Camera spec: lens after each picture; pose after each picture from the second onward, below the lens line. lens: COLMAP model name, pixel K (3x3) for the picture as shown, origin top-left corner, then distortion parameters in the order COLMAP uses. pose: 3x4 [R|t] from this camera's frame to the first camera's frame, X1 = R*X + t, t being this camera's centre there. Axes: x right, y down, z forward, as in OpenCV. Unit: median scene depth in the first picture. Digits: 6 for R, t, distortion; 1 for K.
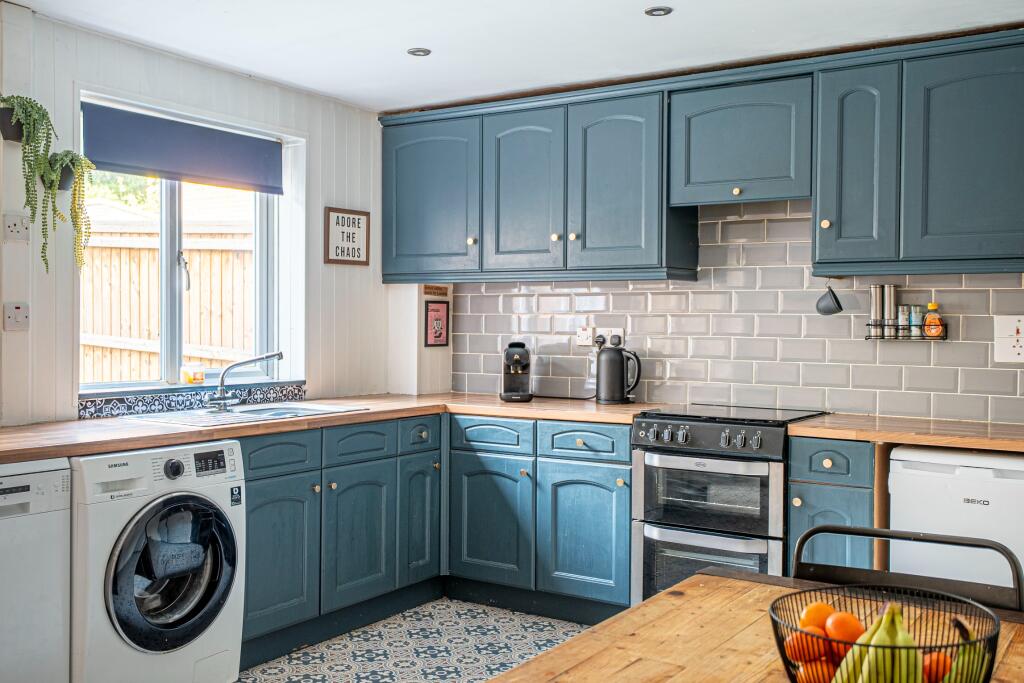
lens RADIAL K [[1000.4, 0, 501.2], [0, 1000.4, 341.6], [0, 0, 1]] dist [0.017986, -0.003582]
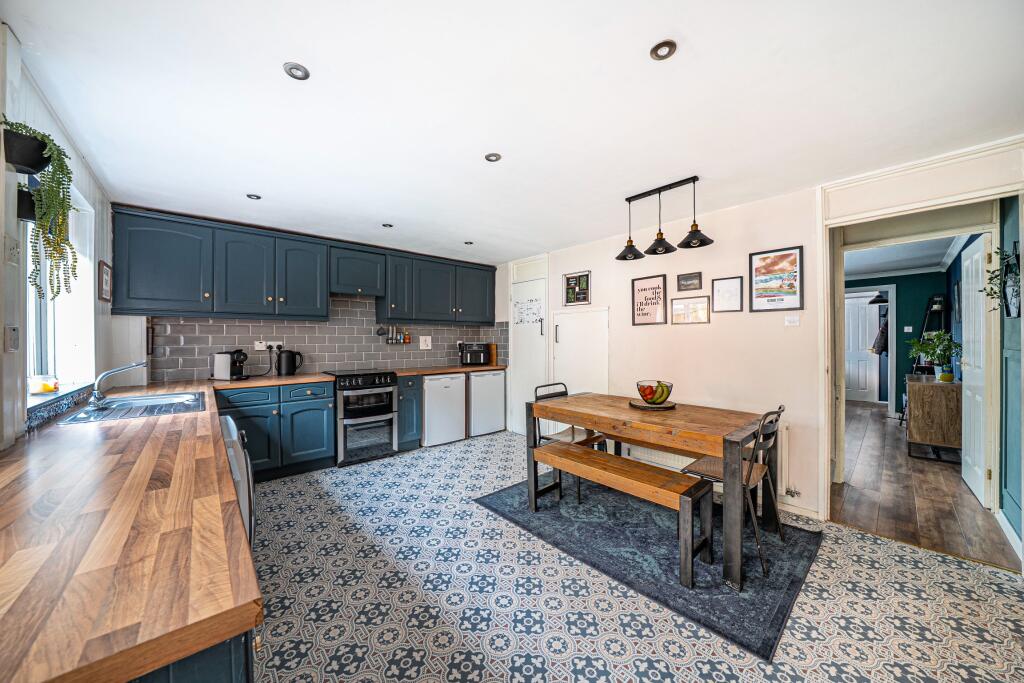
lens RADIAL K [[356.2, 0, 508.9], [0, 356.2, 340.4], [0, 0, 1]] dist [-0.020946, 0.002023]
pose [[0.265238, -0.012938, 0.964096, -0.558535], [0.023987, 0.999689, 0.006817, -0.010931], [-0.963884, 0.021318, 0.265466, 0.339670]]
